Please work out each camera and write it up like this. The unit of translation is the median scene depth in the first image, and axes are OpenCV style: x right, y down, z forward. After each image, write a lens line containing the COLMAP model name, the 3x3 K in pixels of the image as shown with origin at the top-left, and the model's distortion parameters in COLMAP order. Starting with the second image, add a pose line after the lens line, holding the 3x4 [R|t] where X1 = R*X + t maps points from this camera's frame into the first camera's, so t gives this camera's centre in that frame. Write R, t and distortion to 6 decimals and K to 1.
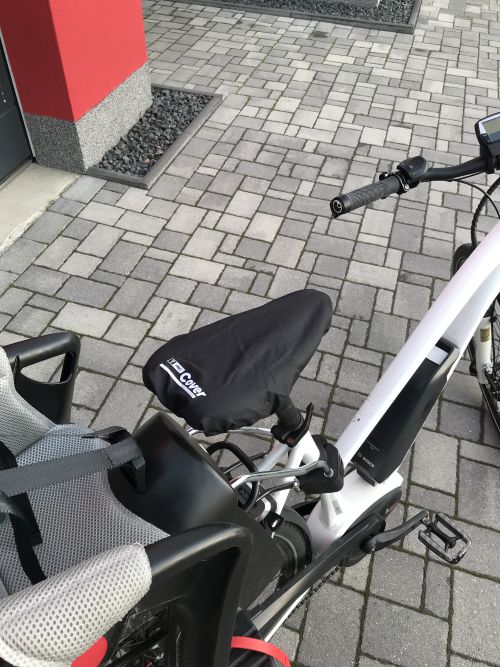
lens RADIAL K [[552.3, 0, 251.1], [0, 552.3, 324.5], [0, 0, 1]] dist [0.005616, 0.000066]
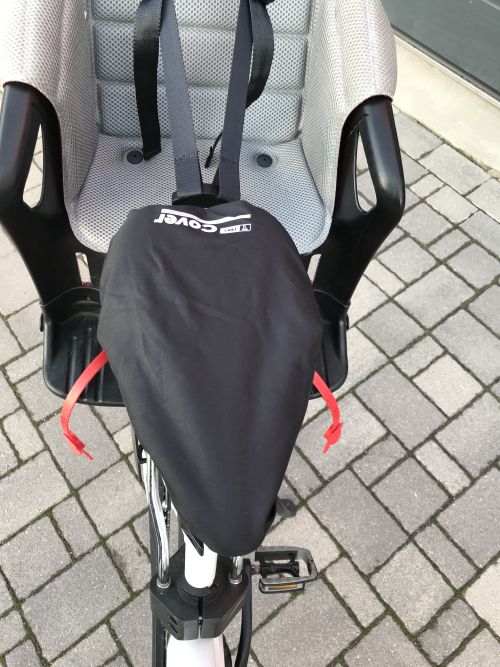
lens RADIAL K [[552.3, 0, 251.1], [0, 552.3, 324.5], [0, 0, 1]] dist [0.005616, 0.000066]
pose [[-0.580922, 0.680465, -0.446651, 0.066827], [-0.588424, 0.028061, 0.808065, -0.135985], [0.562394, 0.732243, 0.384101, 0.233923]]
